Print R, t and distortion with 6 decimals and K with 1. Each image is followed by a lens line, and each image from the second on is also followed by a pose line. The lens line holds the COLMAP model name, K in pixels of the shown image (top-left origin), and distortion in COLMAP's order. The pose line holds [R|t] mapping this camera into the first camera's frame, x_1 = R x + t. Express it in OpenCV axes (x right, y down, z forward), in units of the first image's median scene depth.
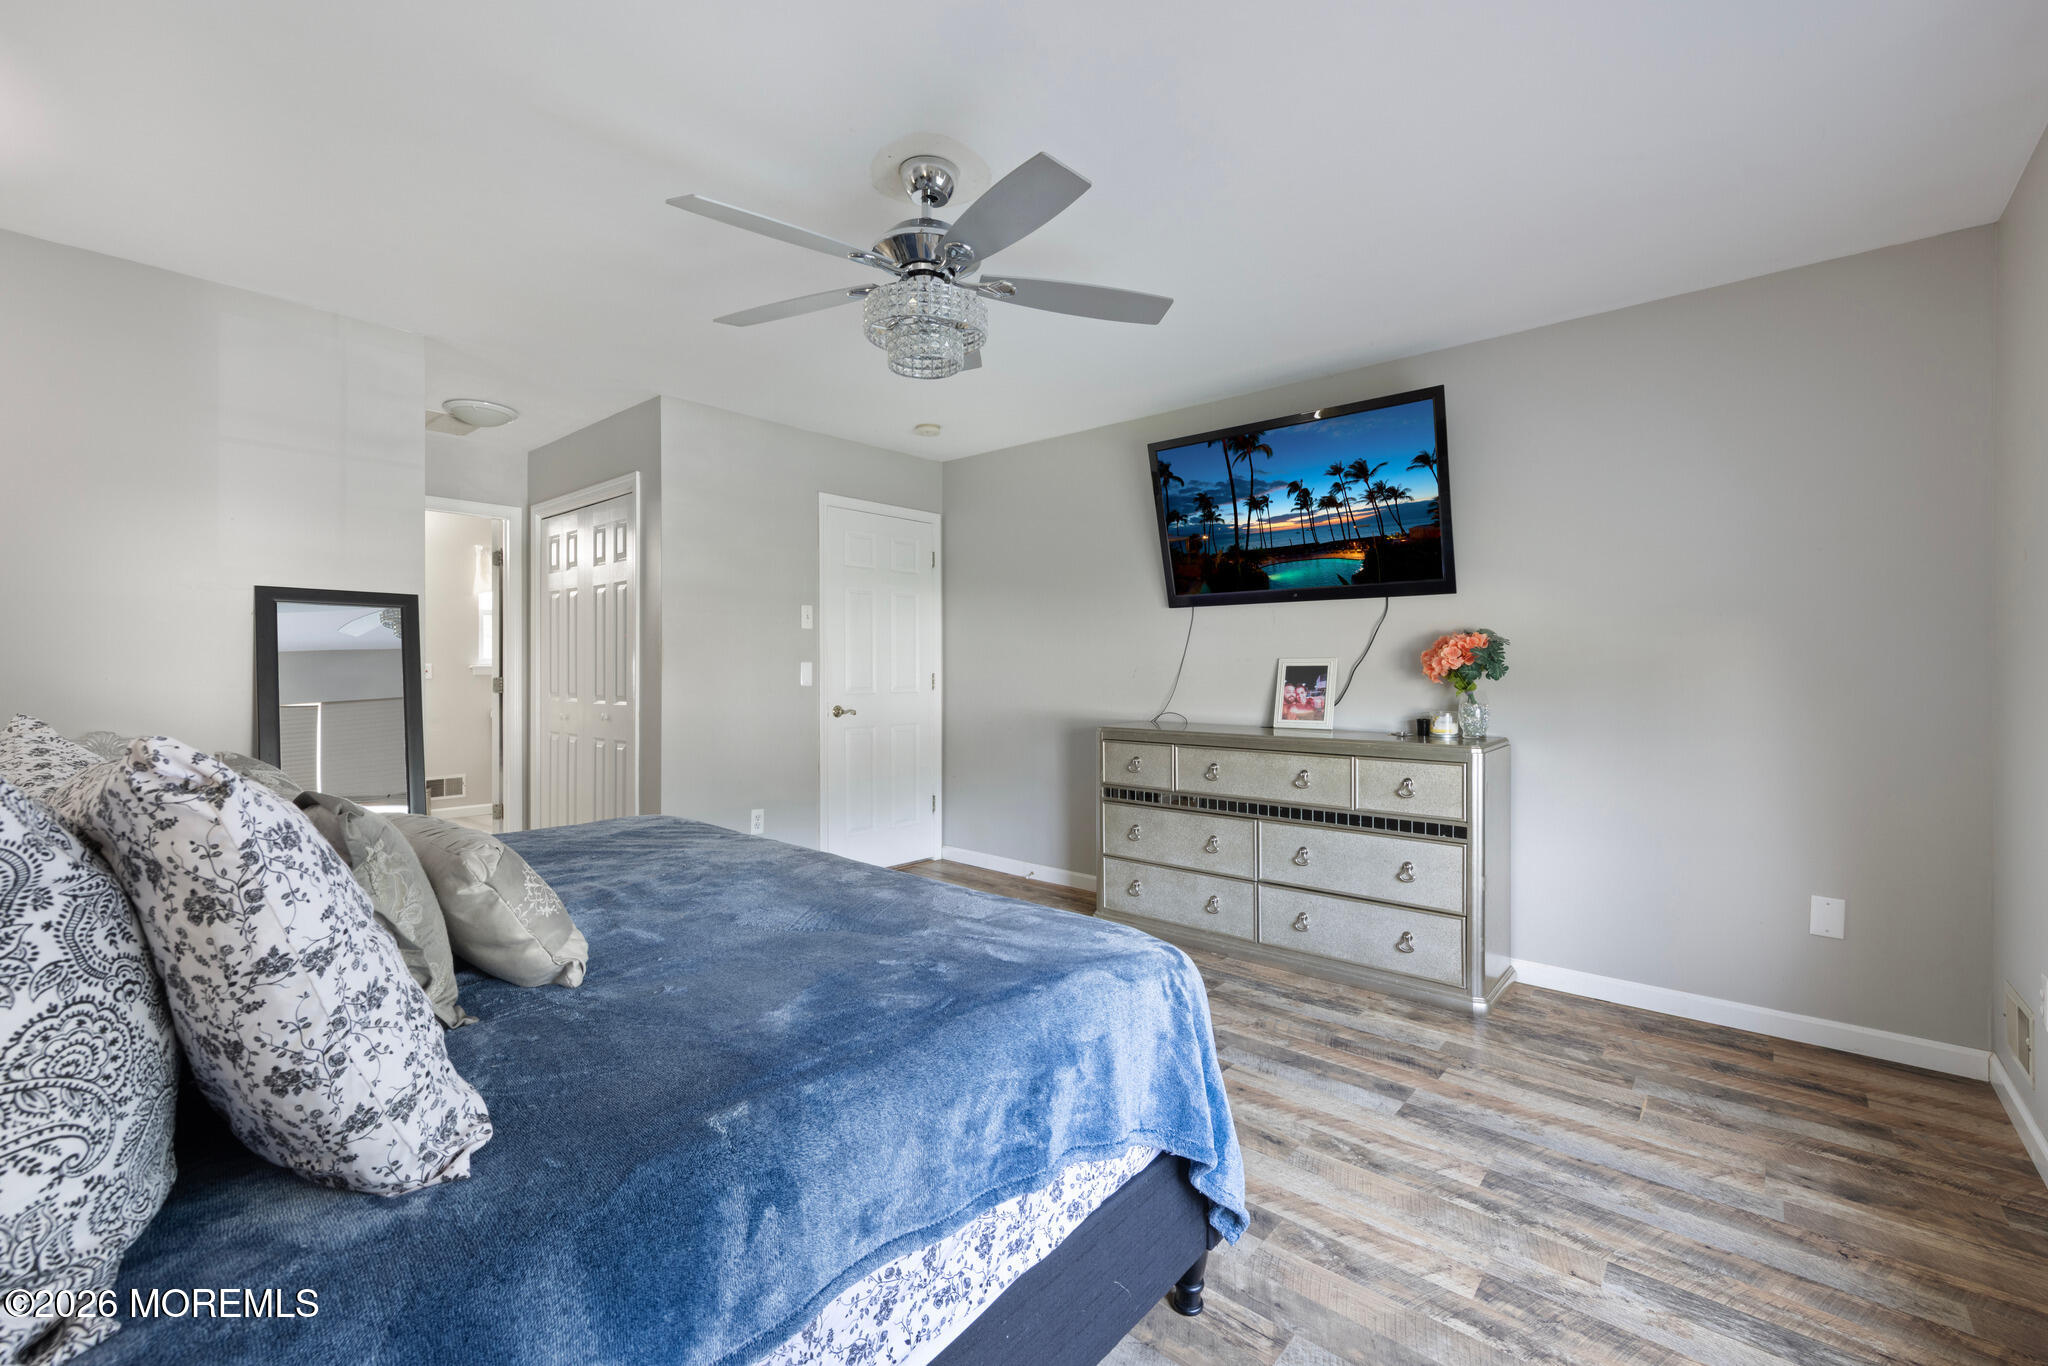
lens RADIAL K [[865.0, 0, 1024.3], [0, 865.0, 674.4], [0, 0, 1]] dist [-0.001145, -0.000096]
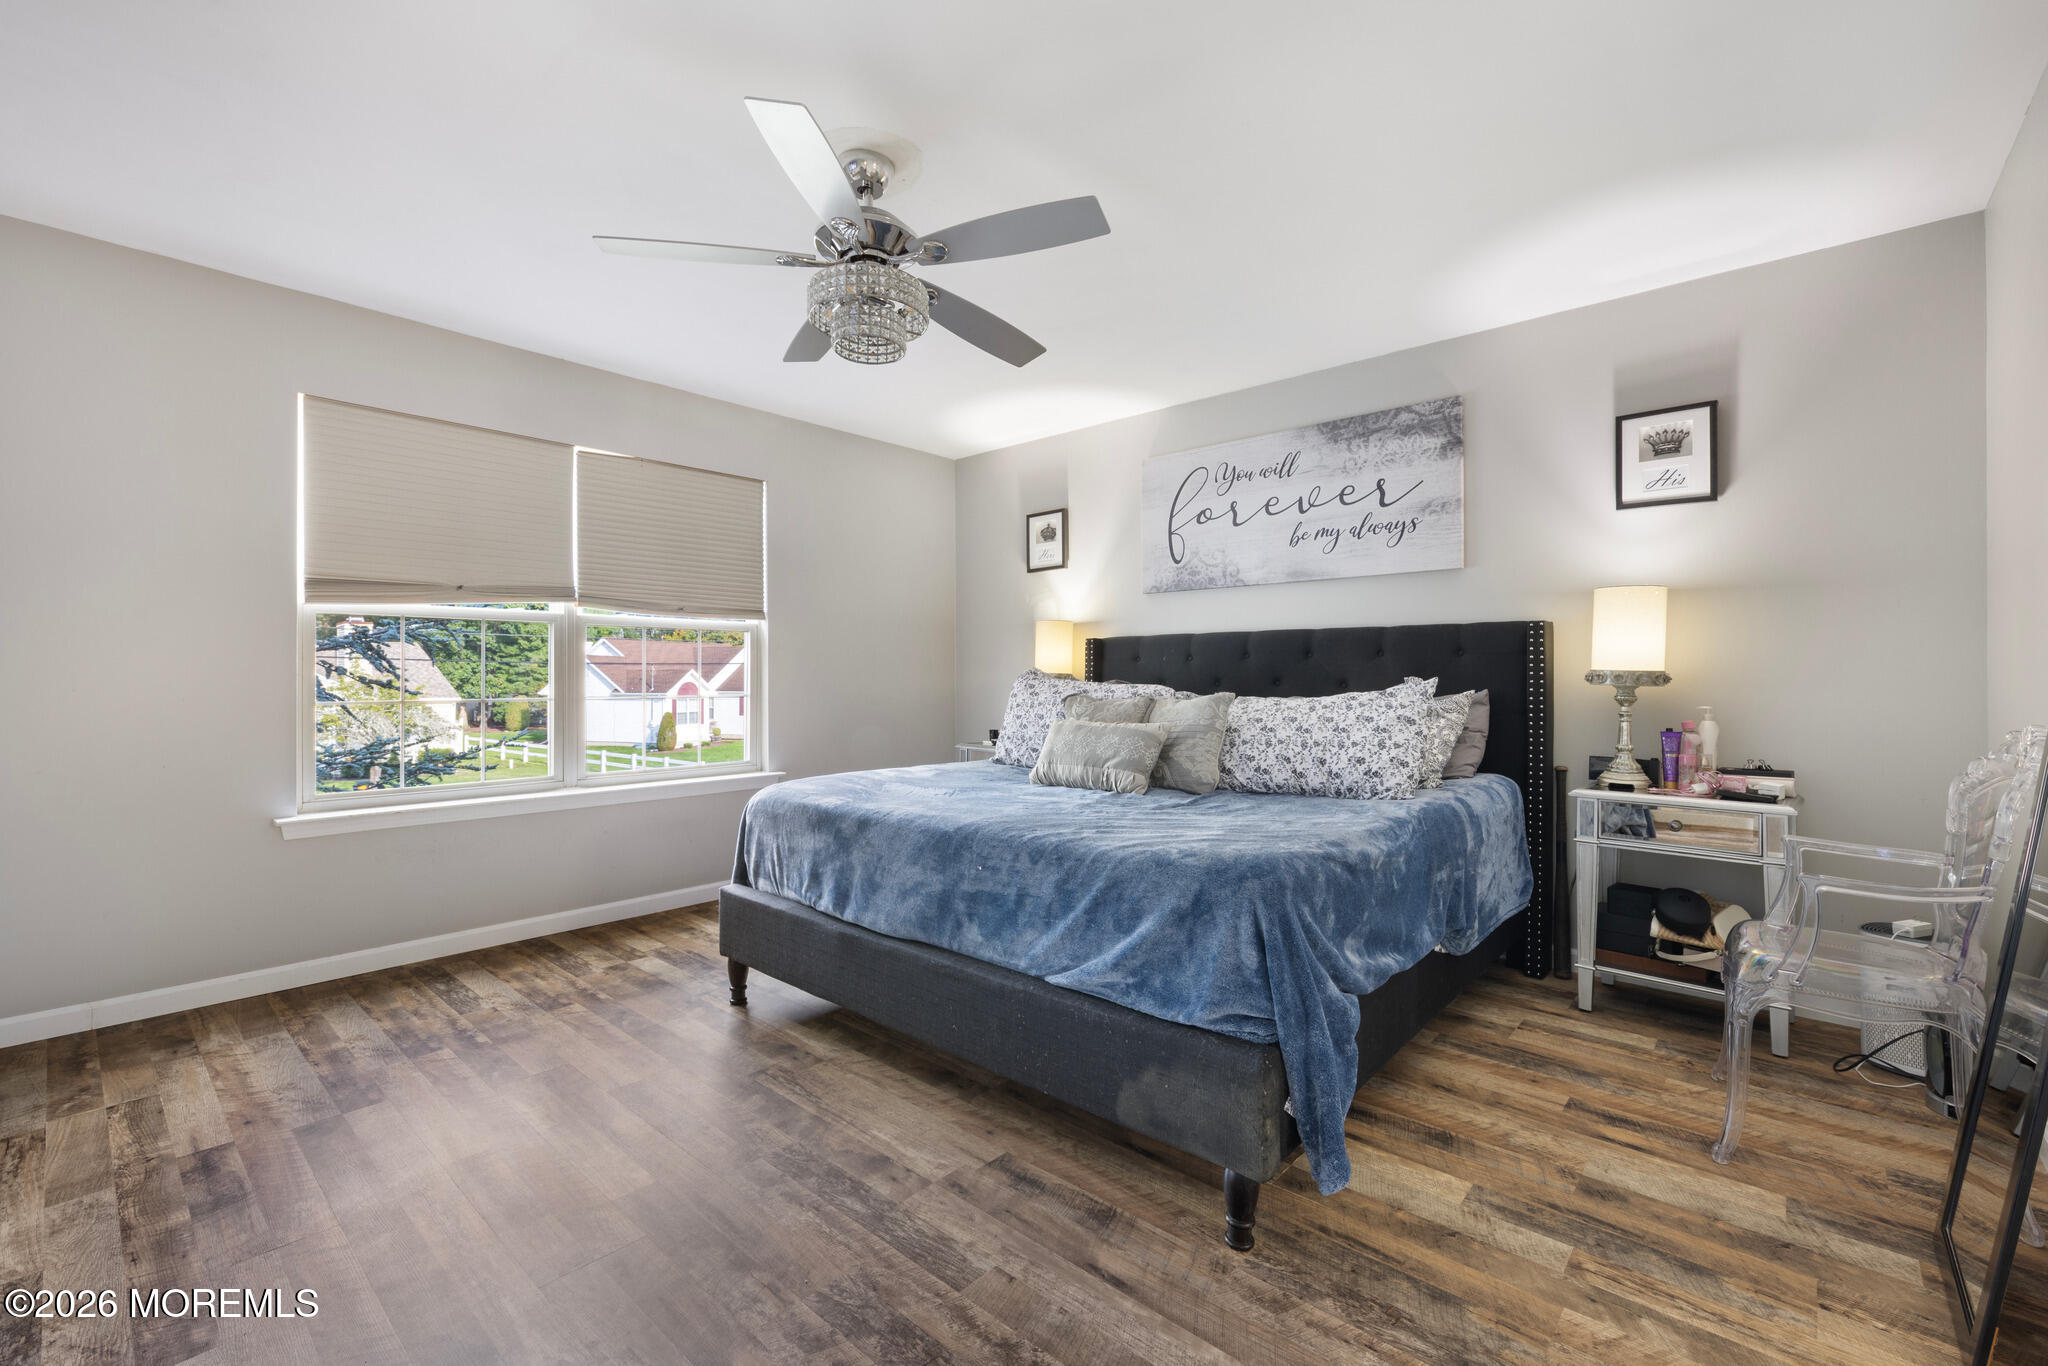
lens RADIAL K [[865.0, 0, 1023.5], [0, 865.0, 675.1], [0, 0, 1]] dist [-0.001145, -0.000096]
pose [[-0.999775, 0.003021, 0.021008, -0.345762], [0.003206, 0.999957, 0.008756, 0.028999], [-0.020980, 0.008821, -0.999741, 2.178808]]
